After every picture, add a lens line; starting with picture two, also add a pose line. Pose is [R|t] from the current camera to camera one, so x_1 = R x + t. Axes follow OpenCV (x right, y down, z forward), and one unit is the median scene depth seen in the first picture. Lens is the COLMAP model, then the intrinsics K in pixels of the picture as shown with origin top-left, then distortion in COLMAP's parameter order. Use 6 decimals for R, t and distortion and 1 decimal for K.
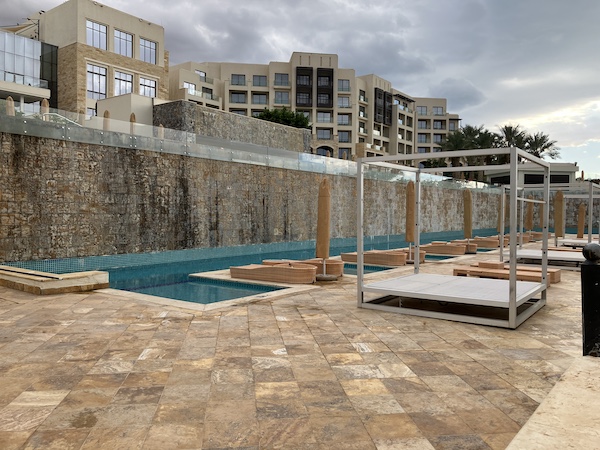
lens RADIAL K [[487.8, 0, 297.5], [0, 487.8, 224.0], [0, 0, 1]] dist [0.032519, -0.044046]
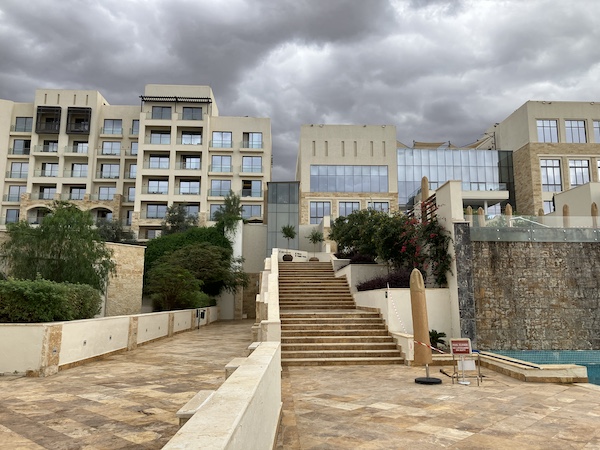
lens RADIAL K [[487.8, 0, 300.7], [0, 487.8, 210.6], [0, 0, 1]] dist [0.032519, -0.044046]
pose [[0.645568, -0.142750, -0.750243, 0.039107], [-0.016026, 0.979627, -0.200185, -0.006676], [0.763534, 0.141257, 0.630128, -0.124124]]
